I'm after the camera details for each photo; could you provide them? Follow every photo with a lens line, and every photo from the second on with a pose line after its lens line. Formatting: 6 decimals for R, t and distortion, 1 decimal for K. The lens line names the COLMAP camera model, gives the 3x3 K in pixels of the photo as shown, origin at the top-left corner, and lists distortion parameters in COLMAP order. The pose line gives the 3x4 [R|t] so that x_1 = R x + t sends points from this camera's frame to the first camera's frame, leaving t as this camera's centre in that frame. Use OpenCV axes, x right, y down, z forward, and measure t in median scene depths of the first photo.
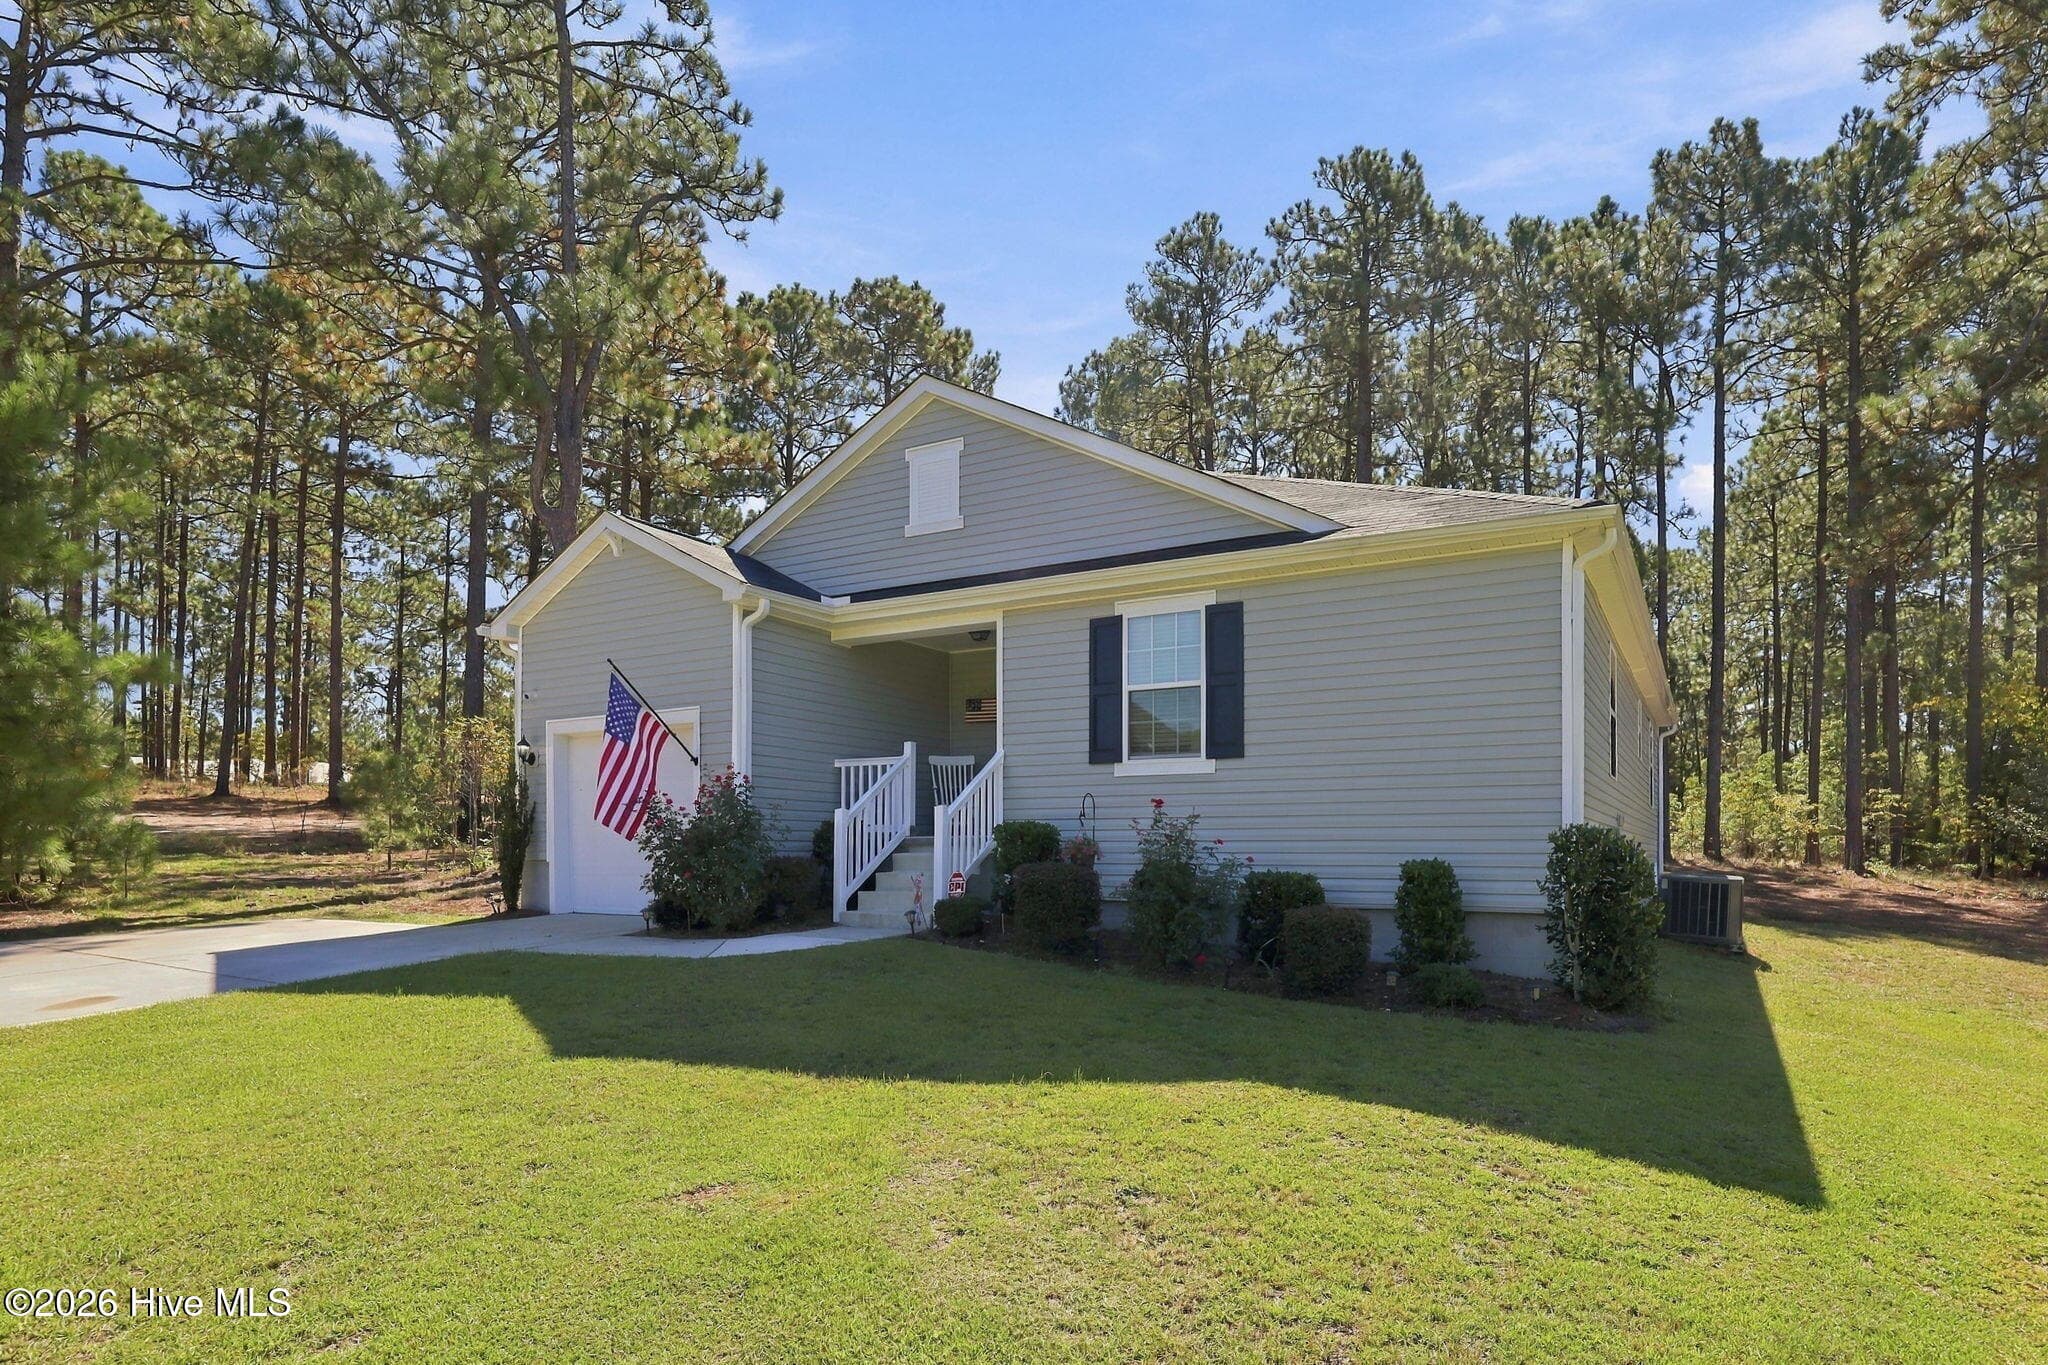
lens RADIAL K [[1167.1, 0, 1008.6], [0, 1167.1, 844.9], [0, 0, 1]] dist [-0.026884, 0.000273]
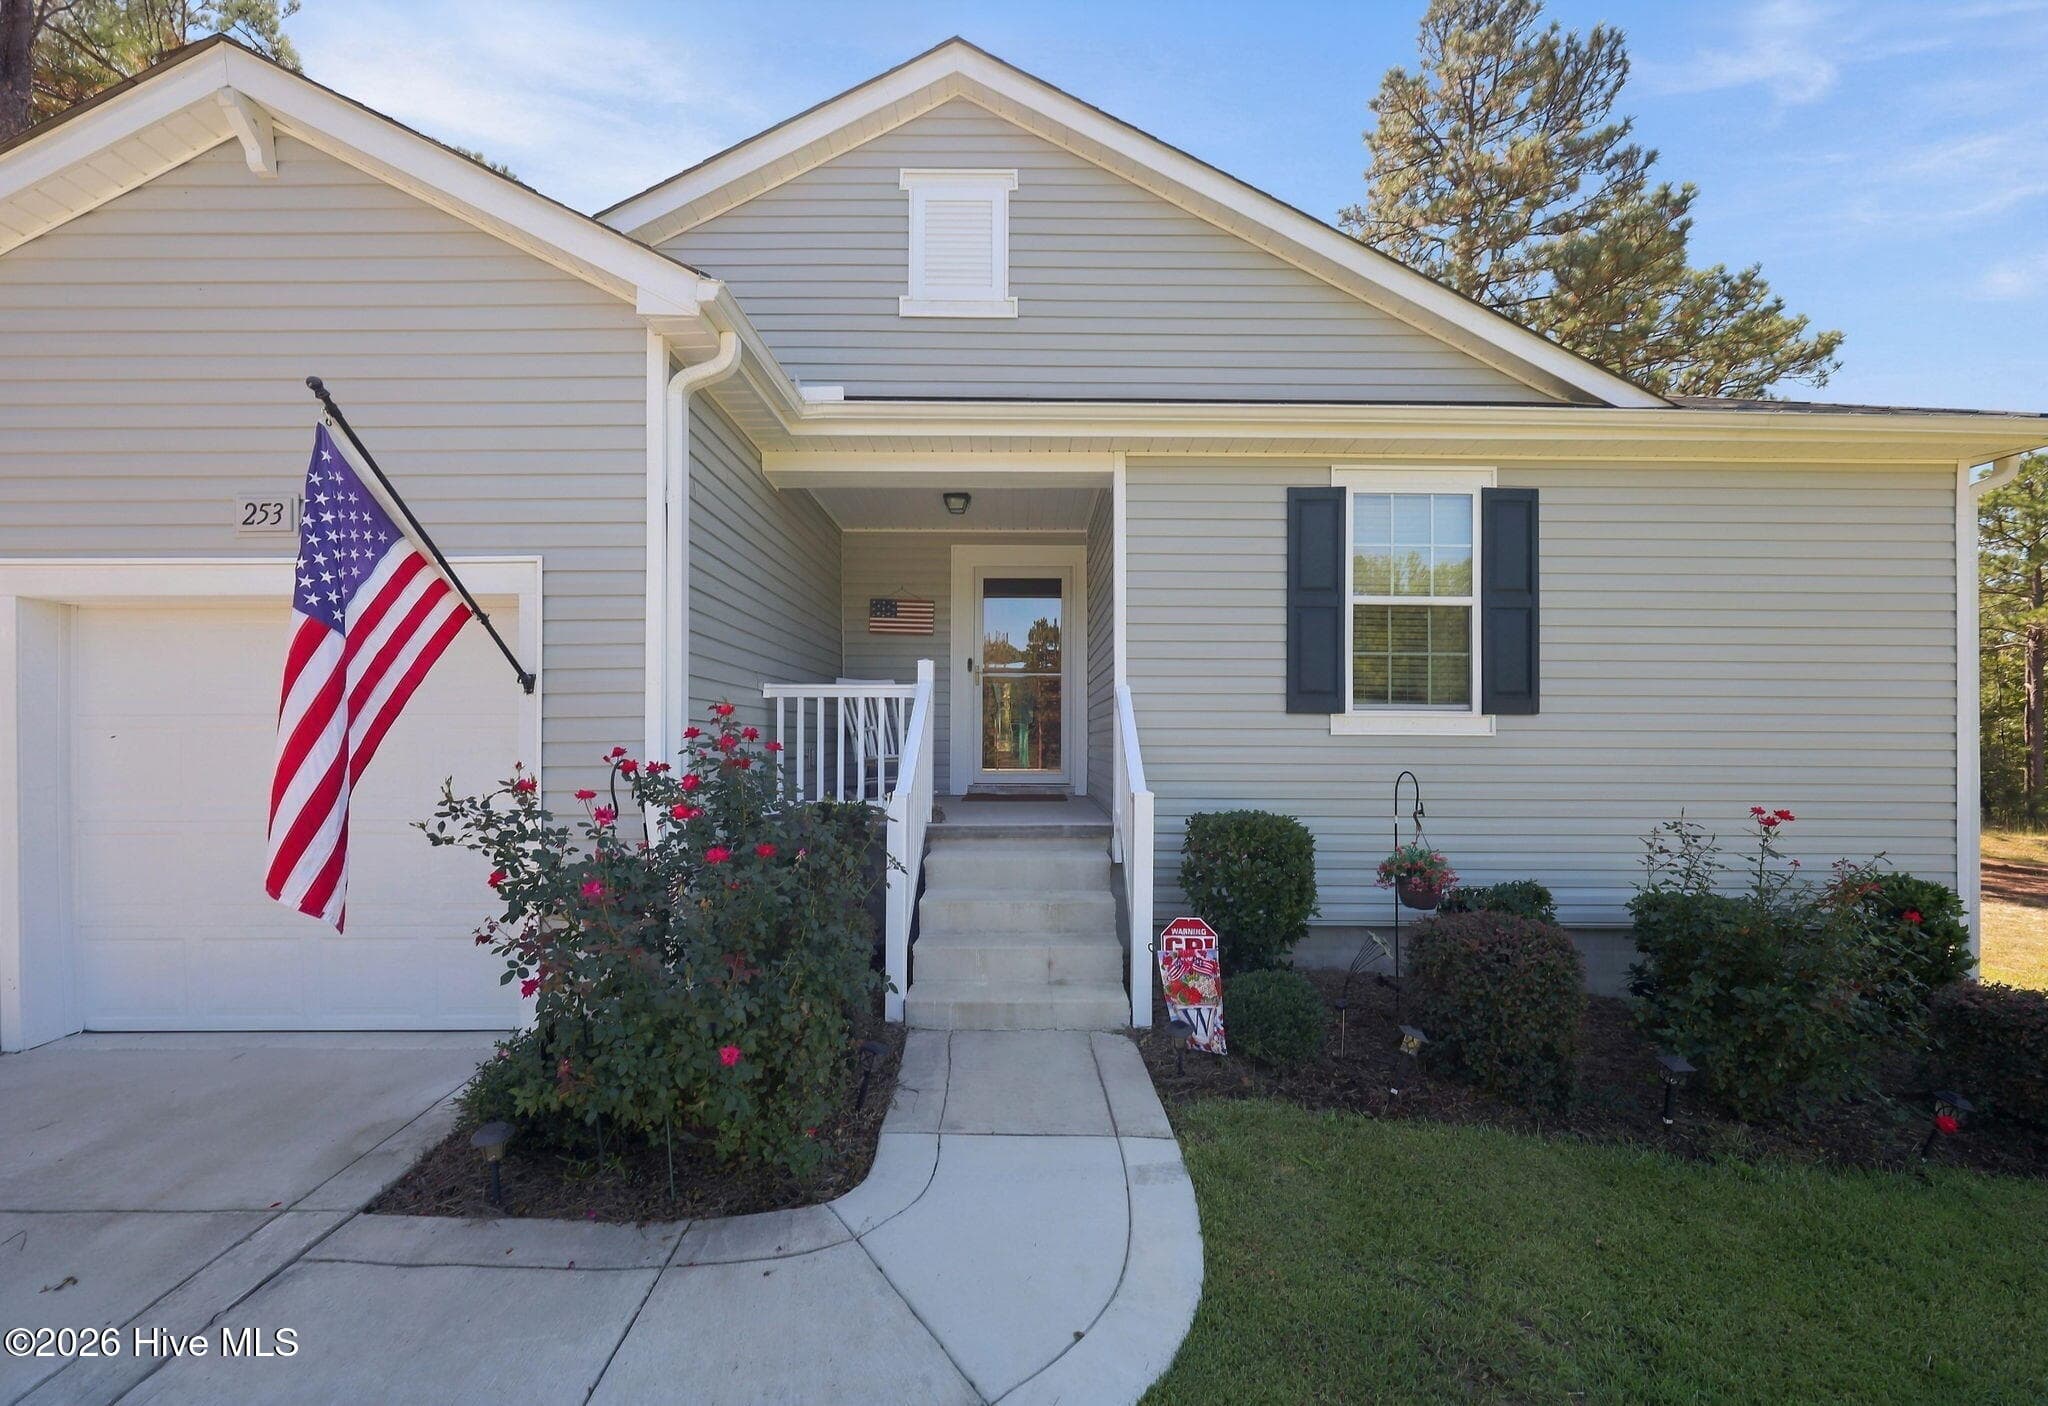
lens RADIAL K [[847.8, 0, 1022.1], [0, 847.8, 734.2], [0, 0, 1]] dist [-0.013116, -0.000083]
pose [[0.844205, 0.003633, 0.536007, -0.294697], [-0.002132, 0.999992, -0.003419, -0.054608], [-0.536015, 0.001744, 0.844206, 0.669190]]
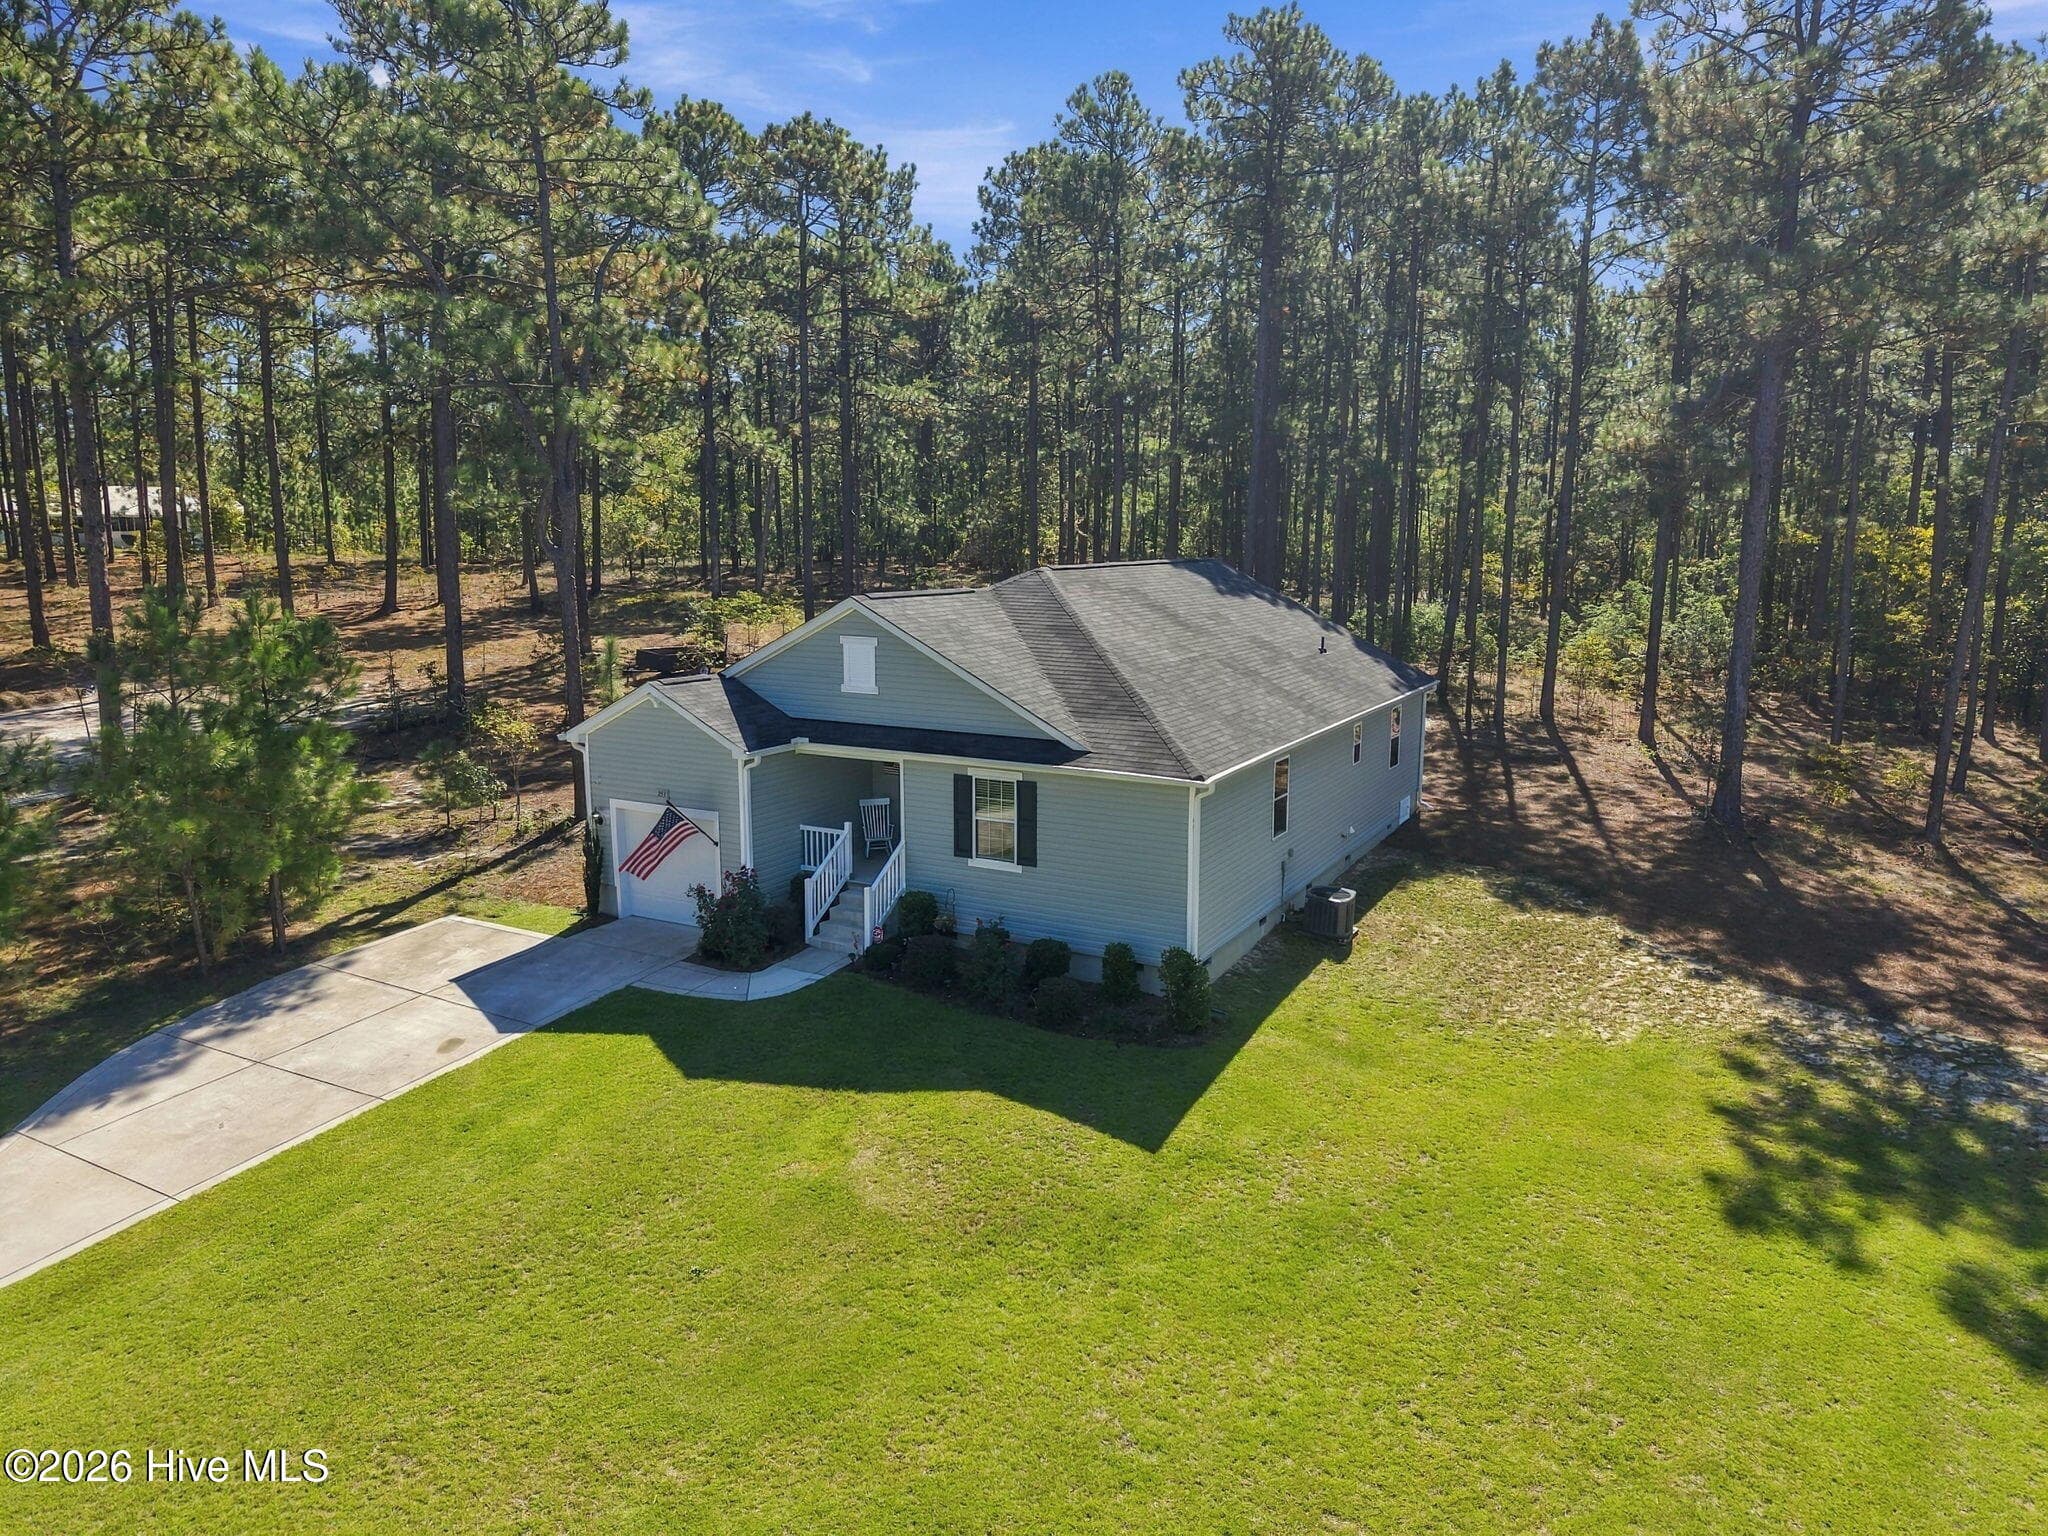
lens RADIAL K [[1355.1, 0, 1024.0], [0, 1355.1, 768.0], [0, 0, 1]] dist [0.002861, 0.000800]
pose [[0.998425, -0.012330, 0.054727, 0.062921], [0.002708, 0.985003, 0.172515, -0.528515], [-0.056034, -0.172095, 0.983485, -0.924223]]
